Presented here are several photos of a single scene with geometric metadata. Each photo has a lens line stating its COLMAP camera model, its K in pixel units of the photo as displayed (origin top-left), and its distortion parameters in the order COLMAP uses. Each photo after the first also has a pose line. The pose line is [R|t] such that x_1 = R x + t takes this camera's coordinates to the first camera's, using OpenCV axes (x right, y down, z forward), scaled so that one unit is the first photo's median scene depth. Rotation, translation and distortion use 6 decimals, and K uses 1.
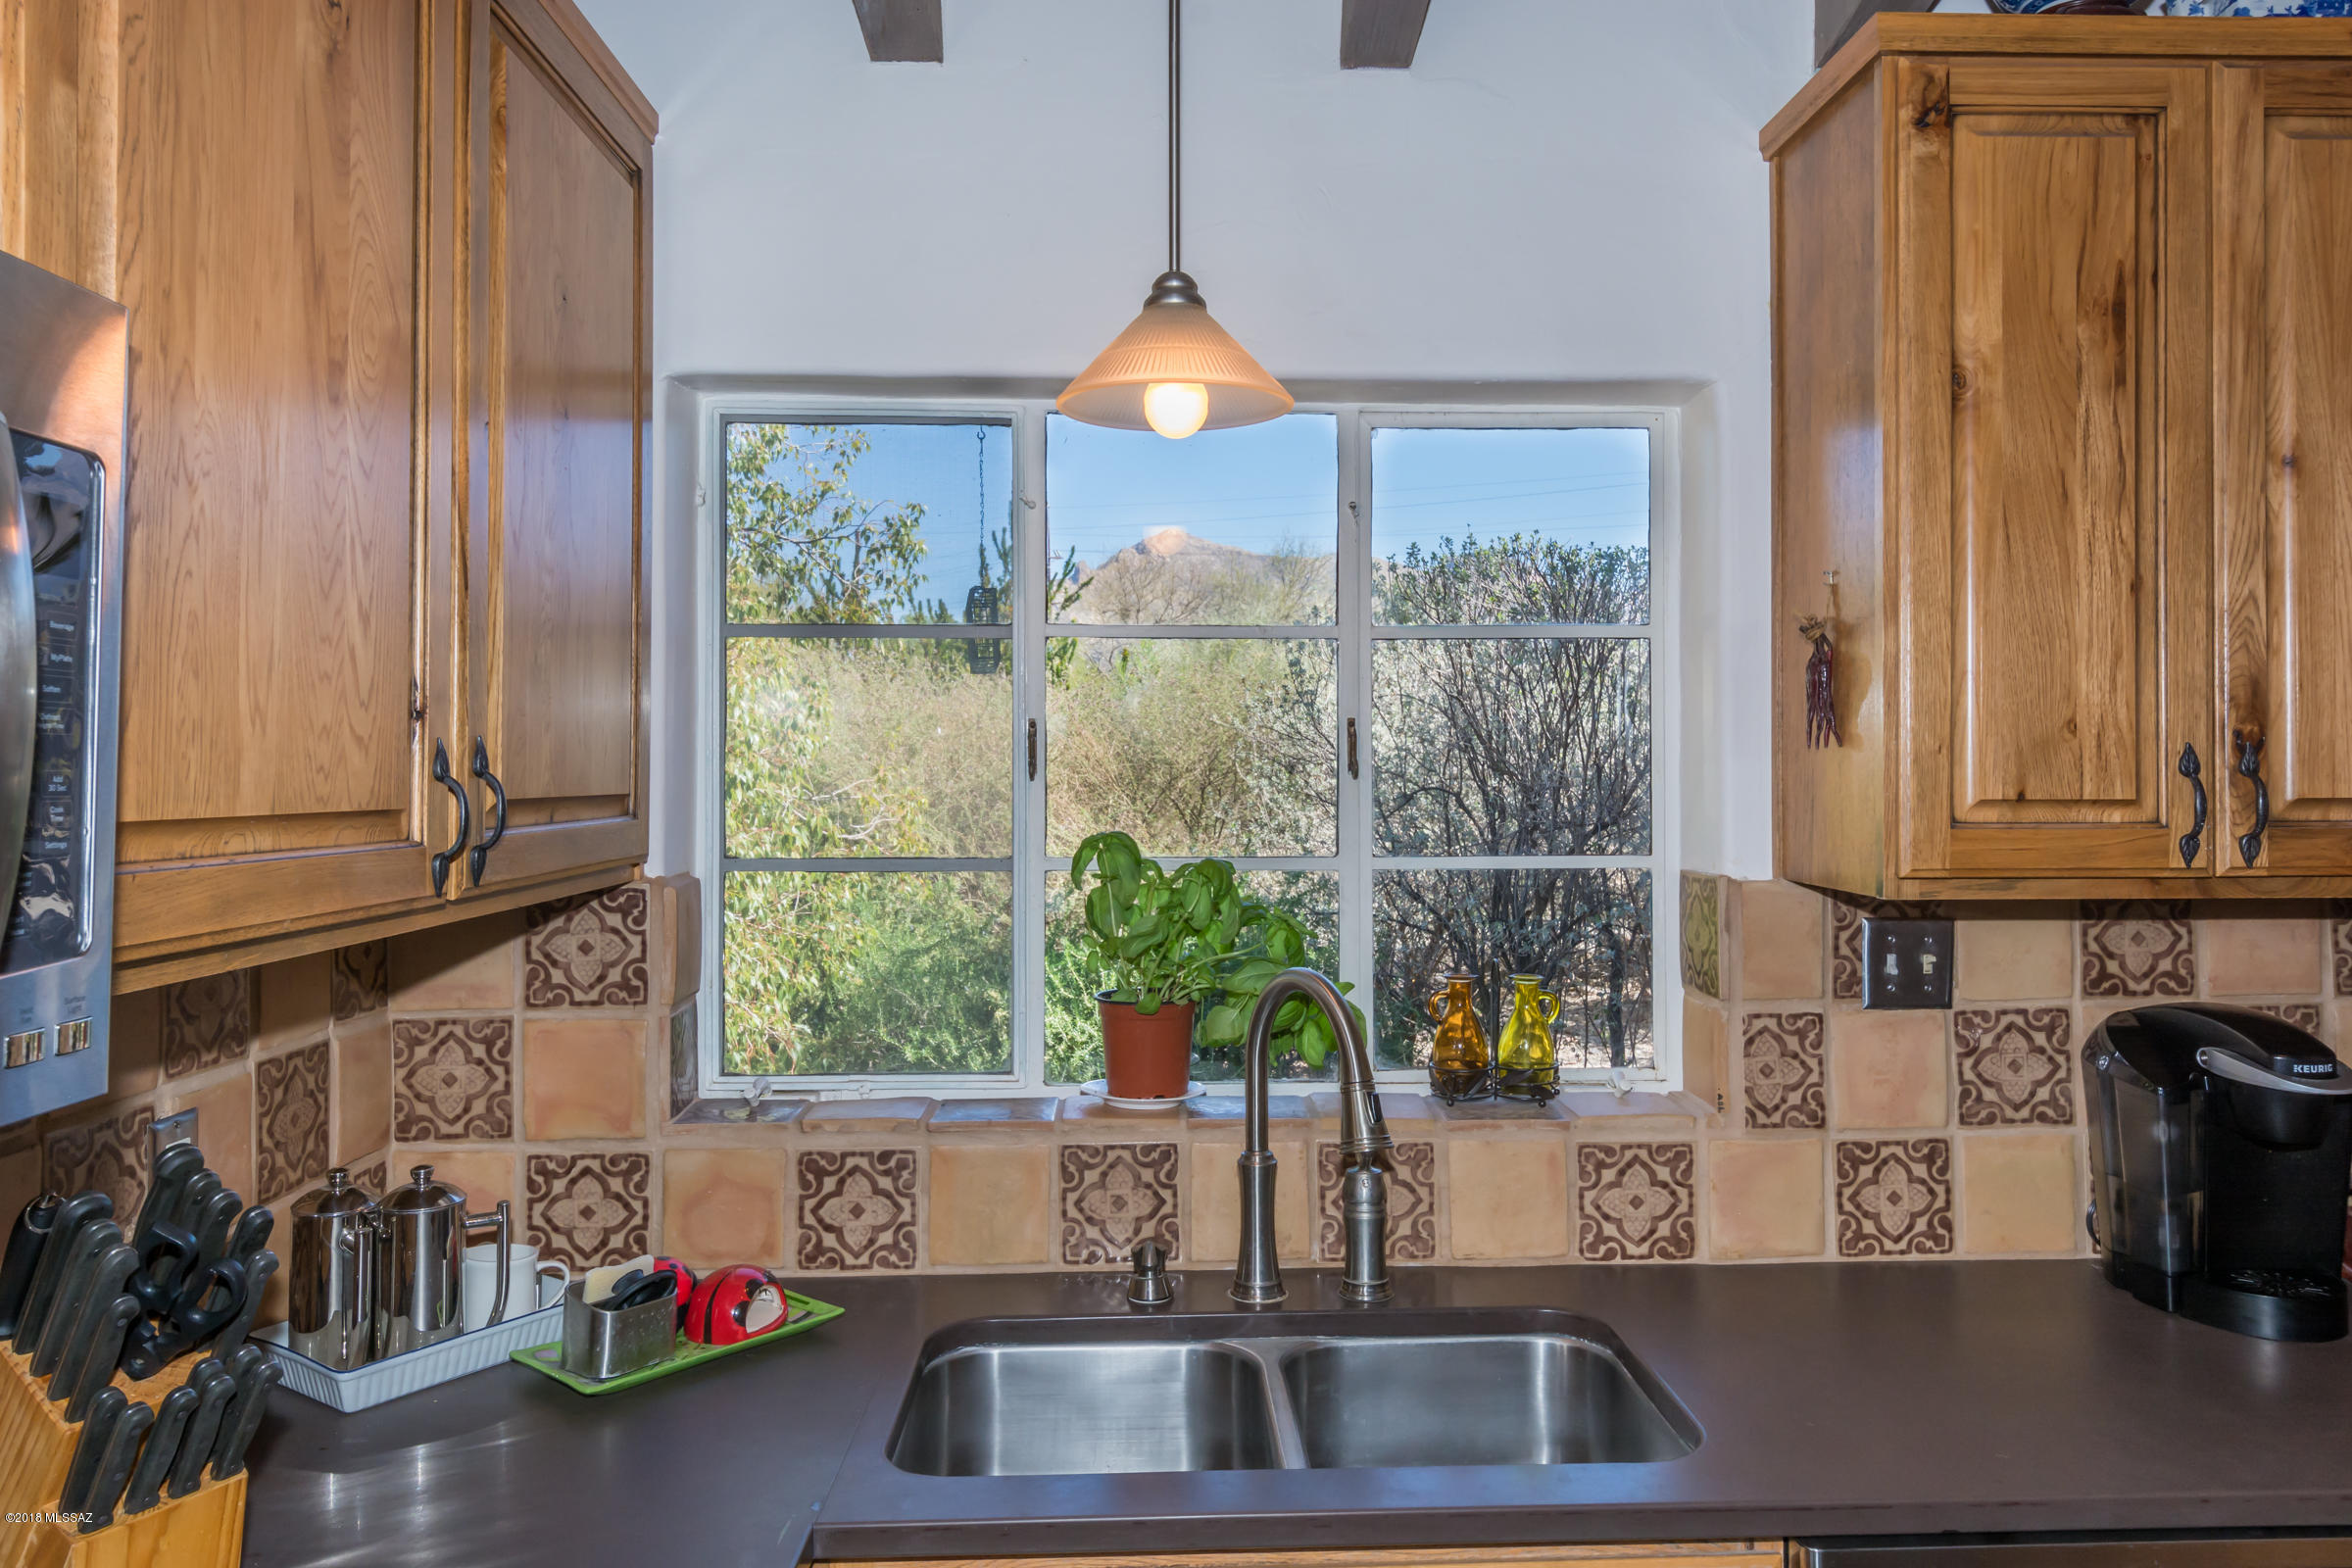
lens RADIAL K [[1617.2, 0, 1184.5], [0, 1617.2, 738.9], [0, 0, 1]] dist [0.001944, -0.000144]
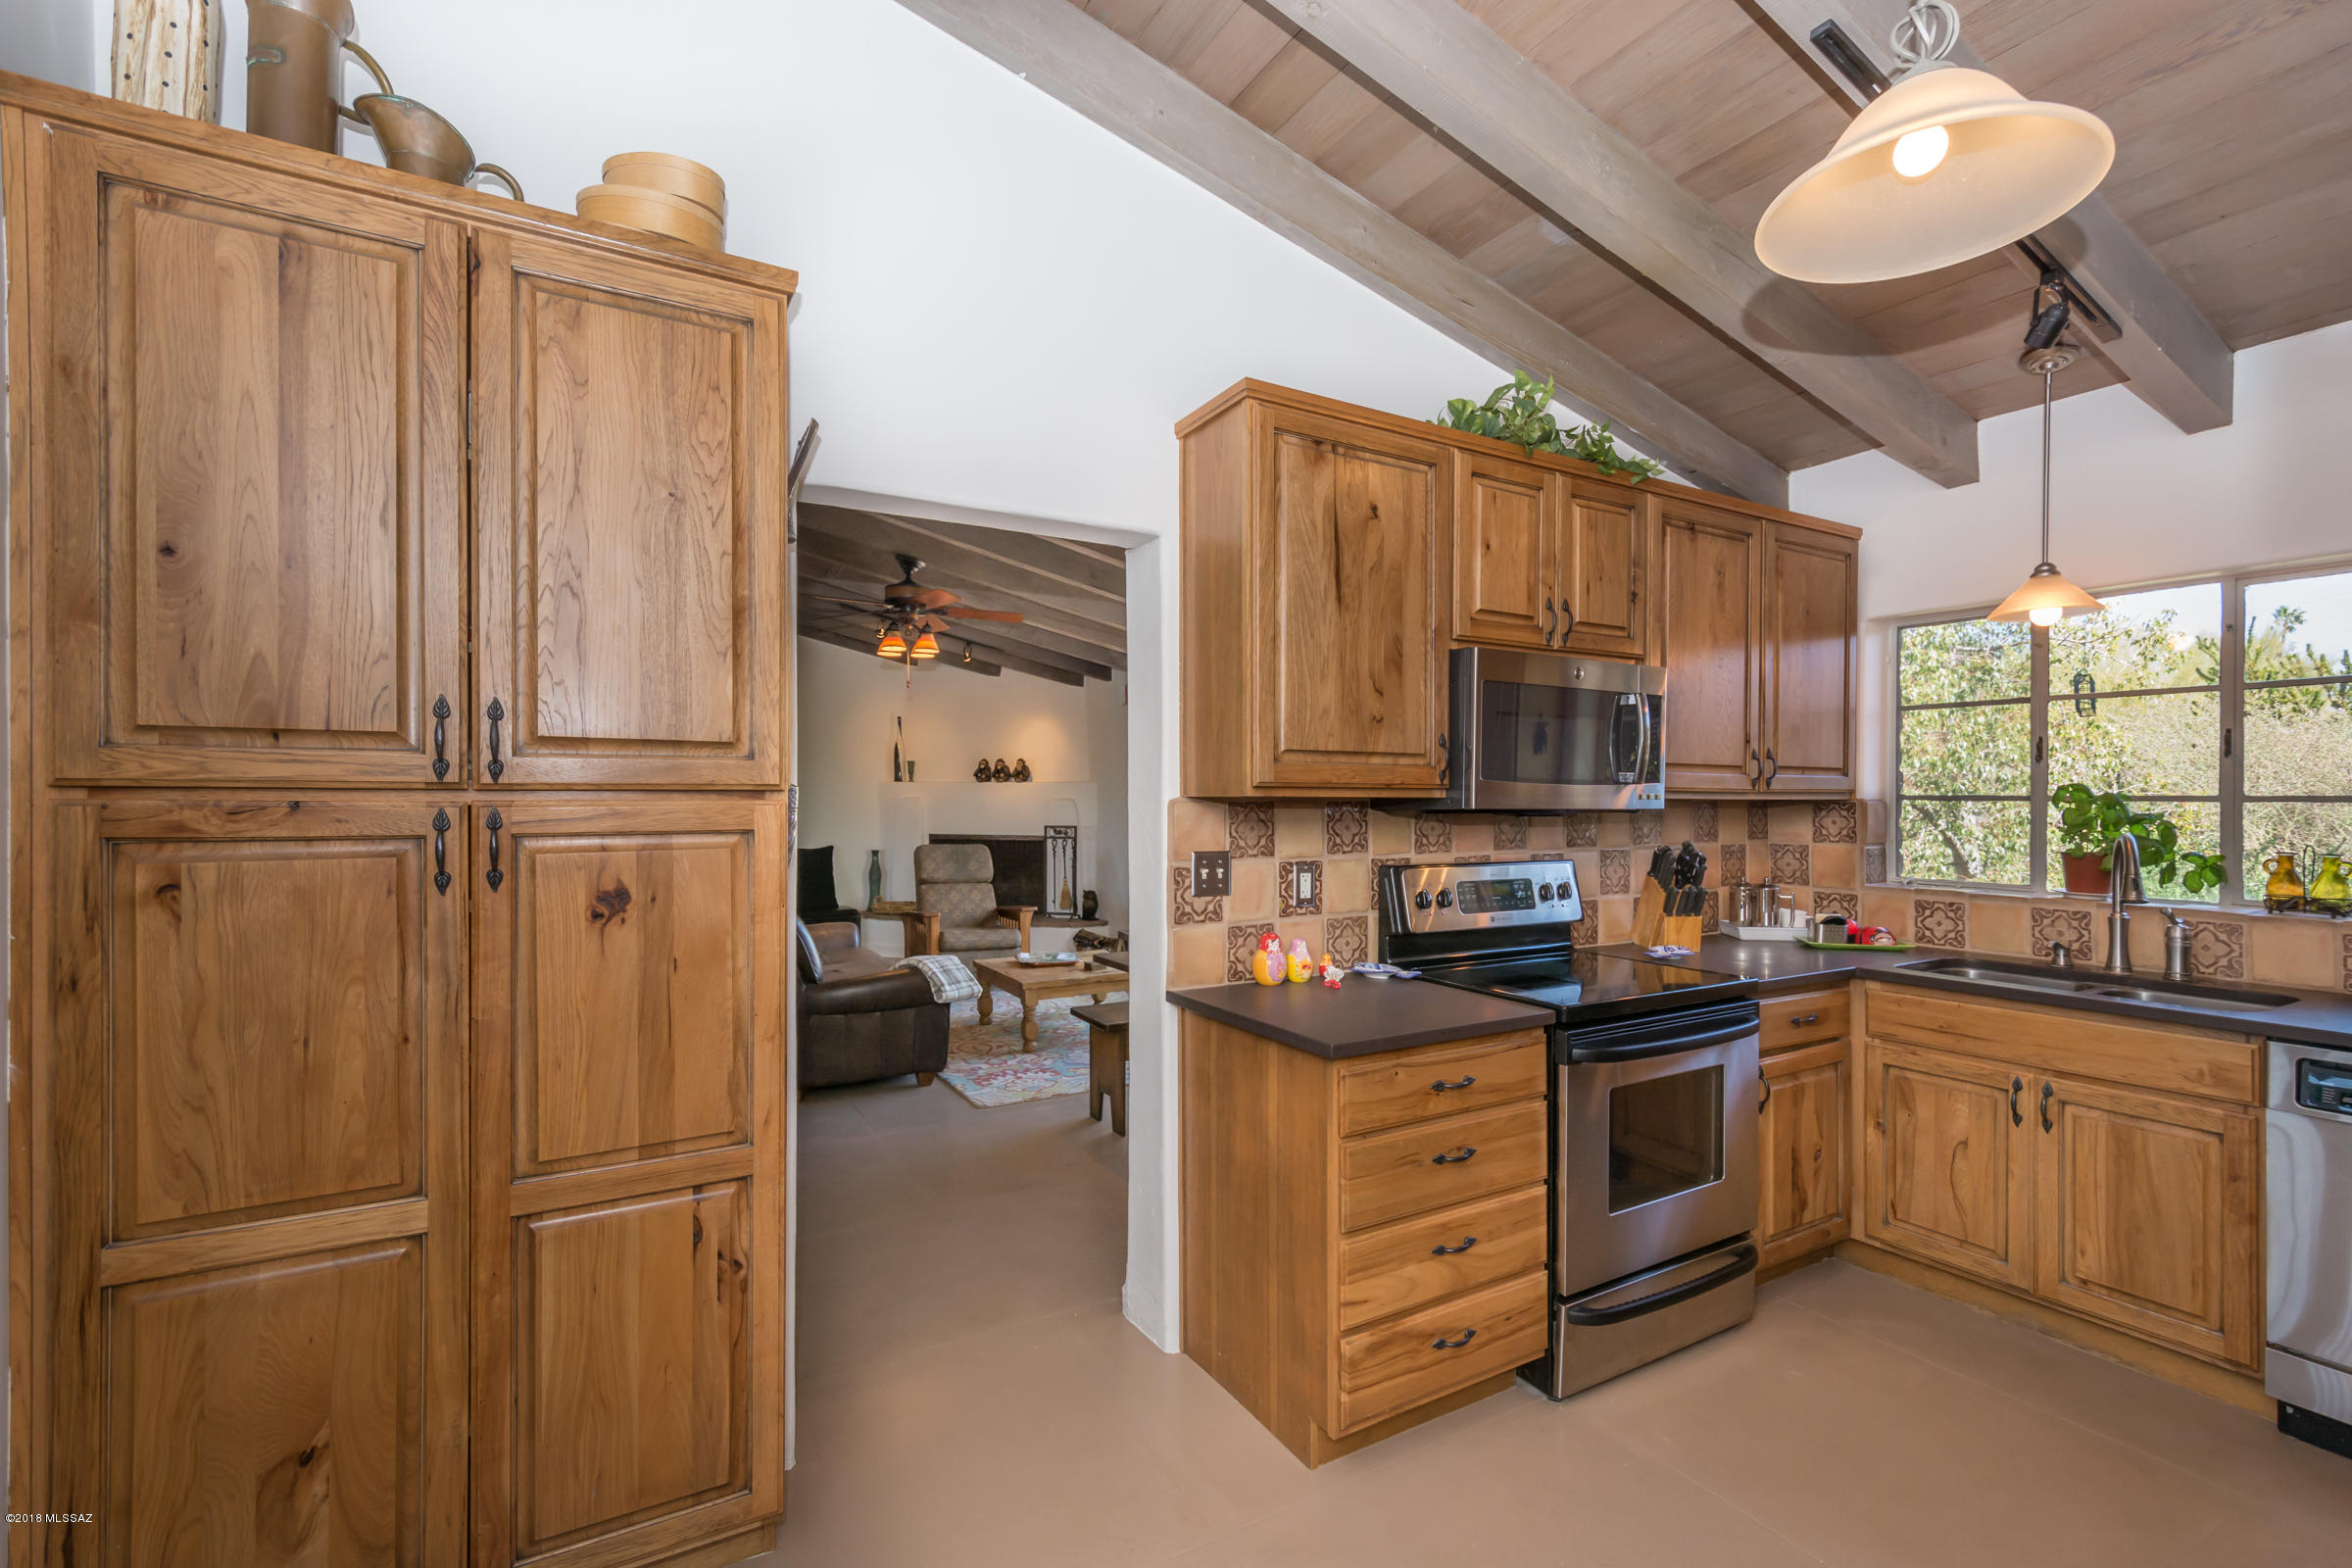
lens RADIAL K [[1030.4, 0, 1176.0], [0, 1030.4, 784.0], [0, 0, 1]] dist [-0.001342, -0.000242]
pose [[0.460431, -0.006693, -0.887670, 0.727175], [0.008675, 0.999958, -0.003040, 0.054015], [0.887653, -0.006300, 0.460469, -0.903708]]
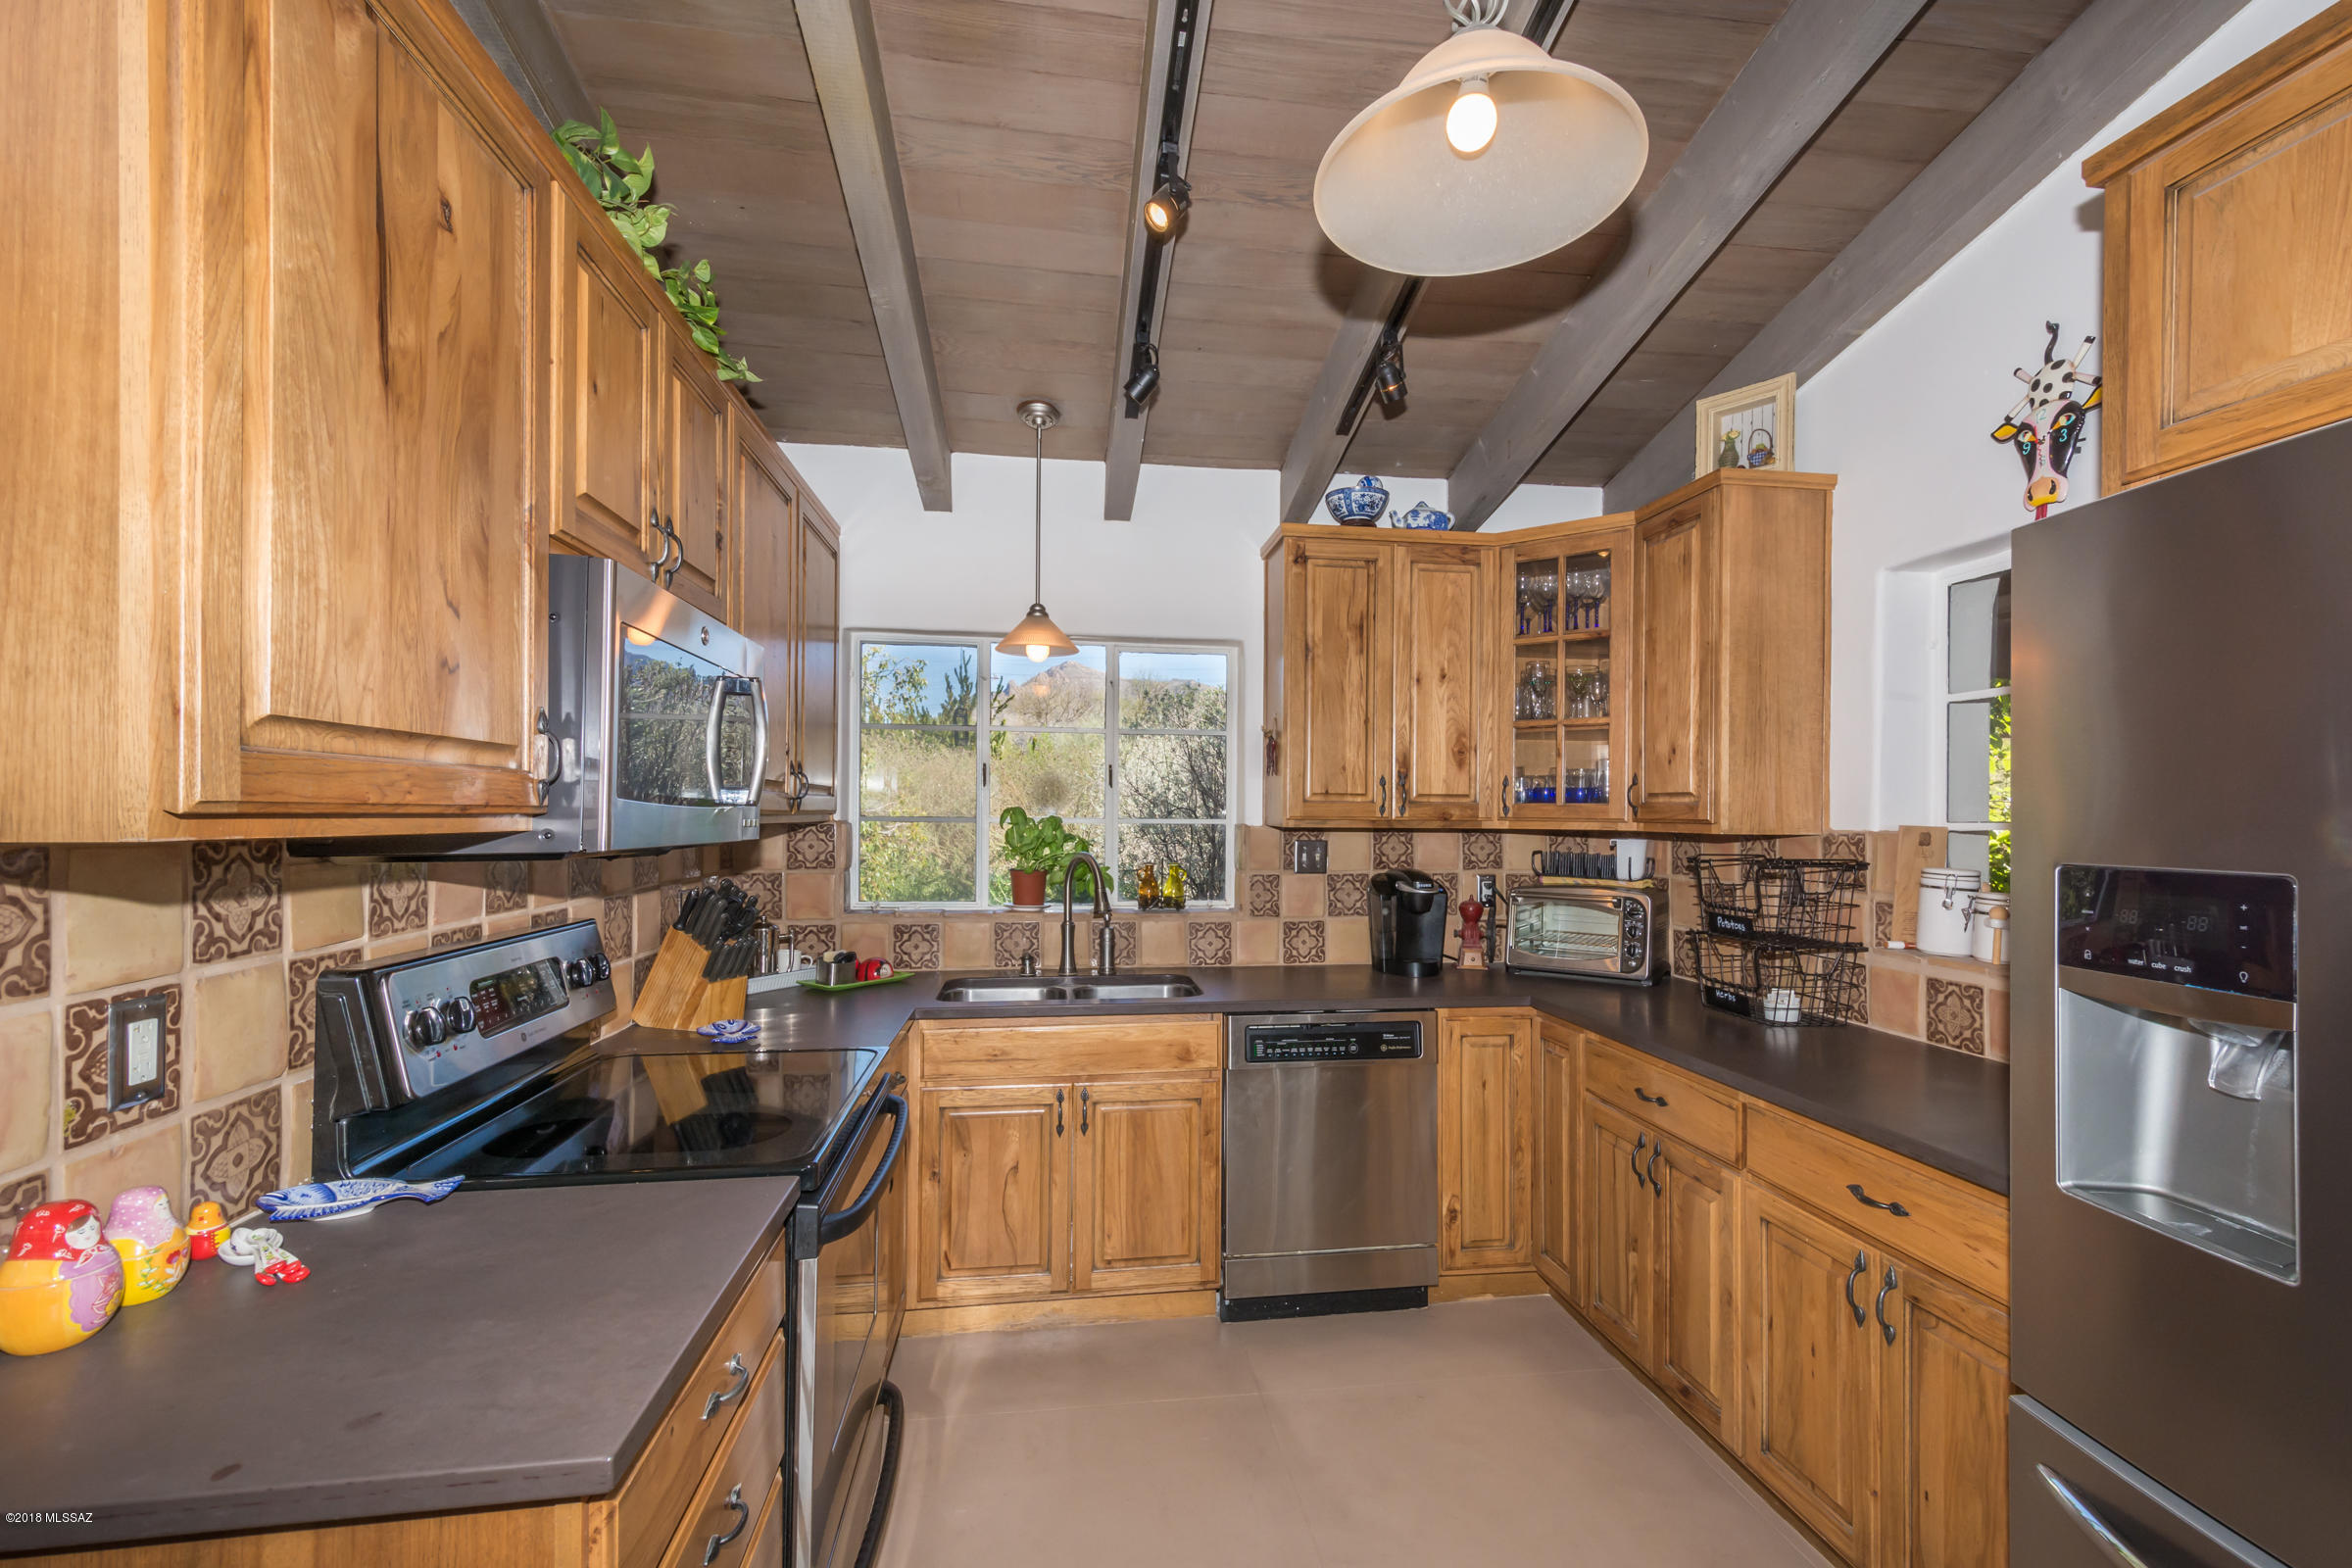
lens RADIAL K [[1037.6, 0, 1203.2], [0, 1037.6, 807.0], [0, 0, 1]] dist [0.000623, -0.000121]
pose [[0.992983, 0.009866, 0.117844, 0.061416], [-0.010926, 0.999905, 0.008353, 0.043248], [-0.117750, -0.009582, 0.992997, -0.735223]]
